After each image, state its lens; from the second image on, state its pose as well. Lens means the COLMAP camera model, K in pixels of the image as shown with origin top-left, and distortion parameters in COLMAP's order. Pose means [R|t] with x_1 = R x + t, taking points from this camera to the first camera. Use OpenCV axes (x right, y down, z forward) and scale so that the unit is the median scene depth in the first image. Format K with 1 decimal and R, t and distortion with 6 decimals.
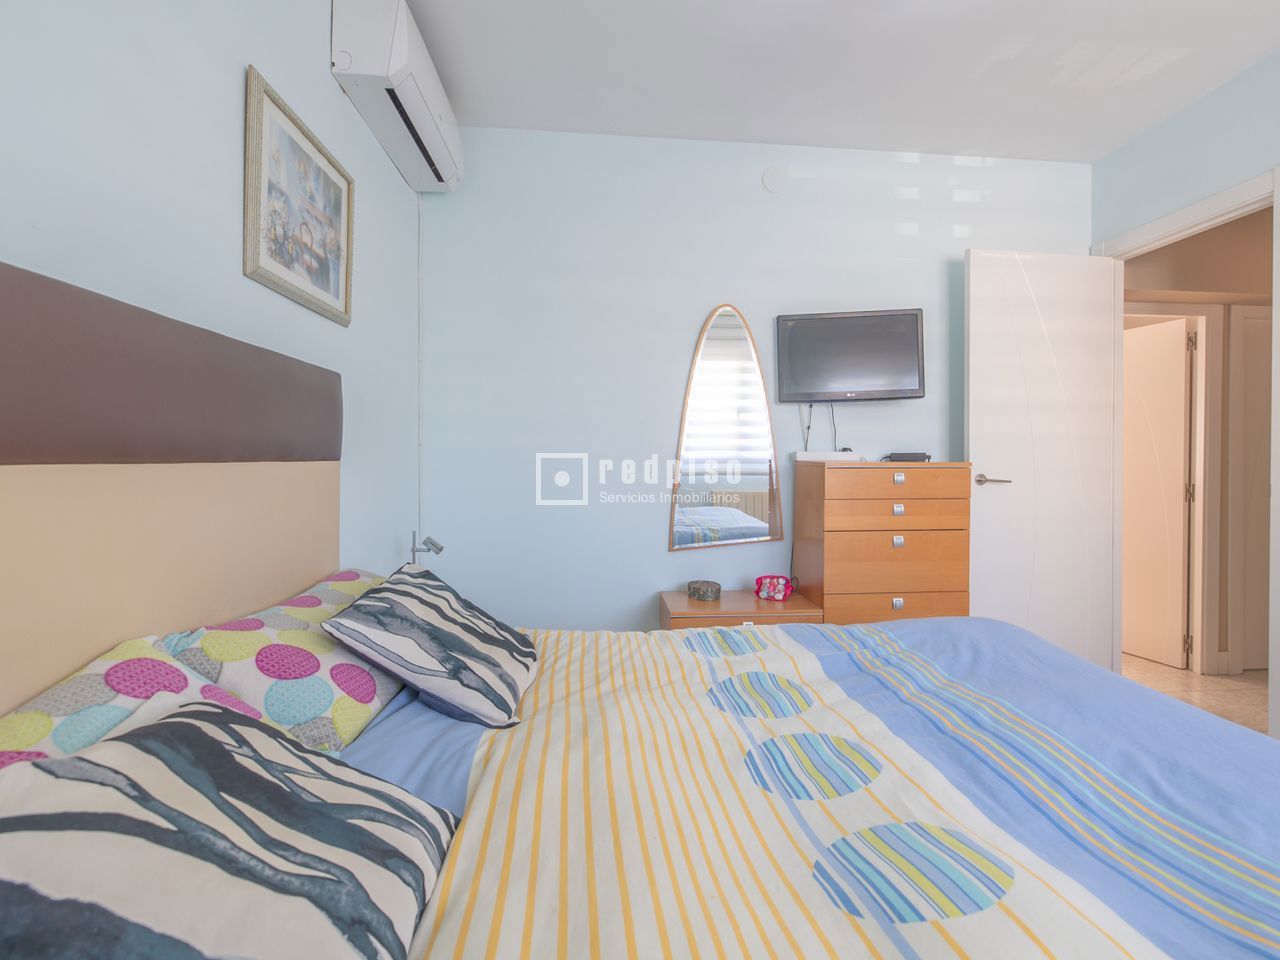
lens RADIAL K [[642.7, 0, 668.1], [0, 642.7, 467.7], [0, 0, 1]] dist [-0.000917, 0.001272]
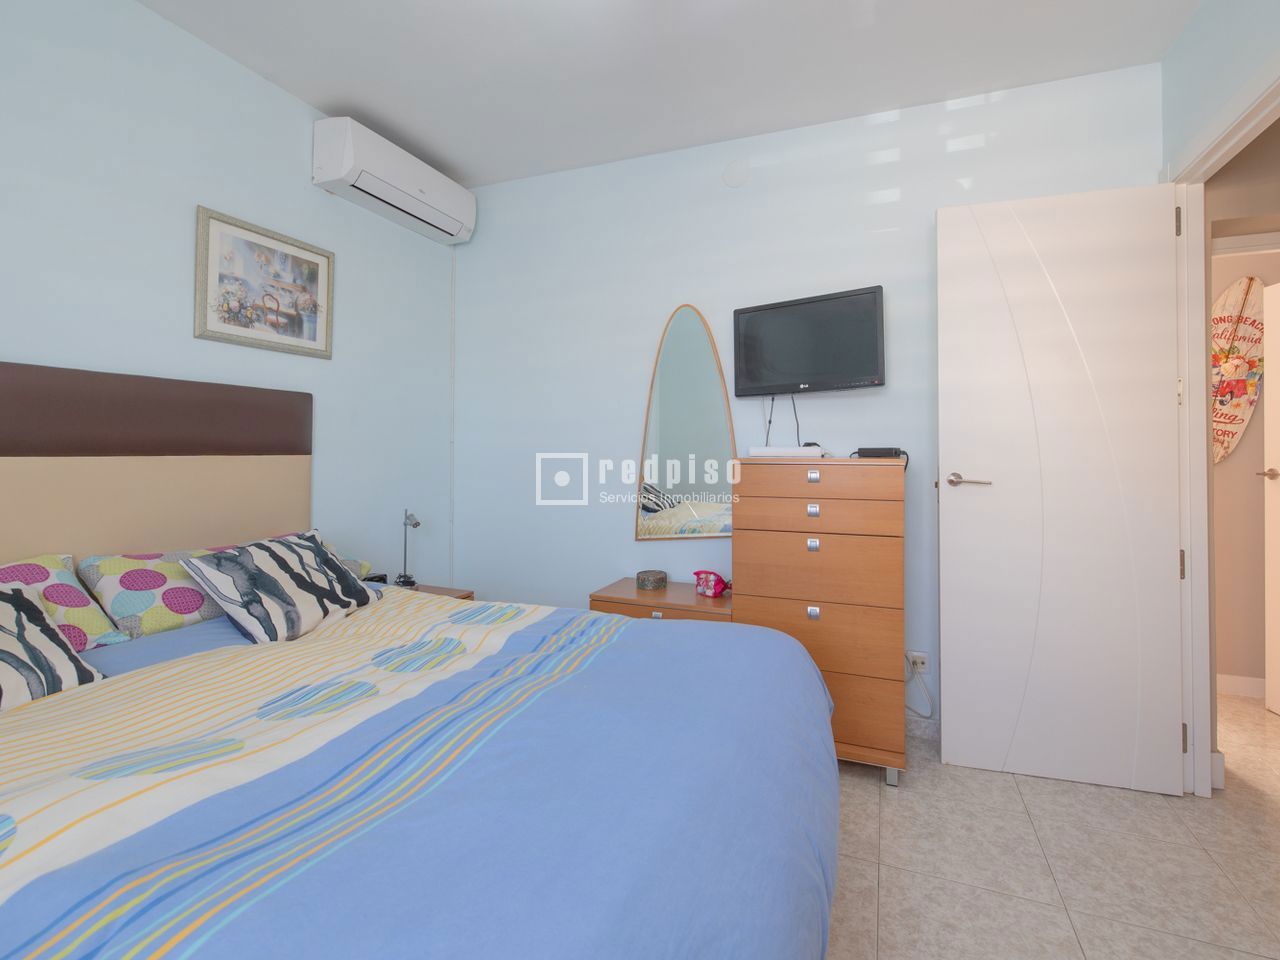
lens RADIAL K [[634.4, 0, 655.9], [0, 634.4, 449.0], [0, 0, 1]] dist [-0.000449, -0.000039]
pose [[0.879872, -0.002075, -0.475205, 0.651966], [-0.007787, 0.999793, -0.018784, -0.003227], [0.475146, 0.020228, 0.879674, 0.105241]]
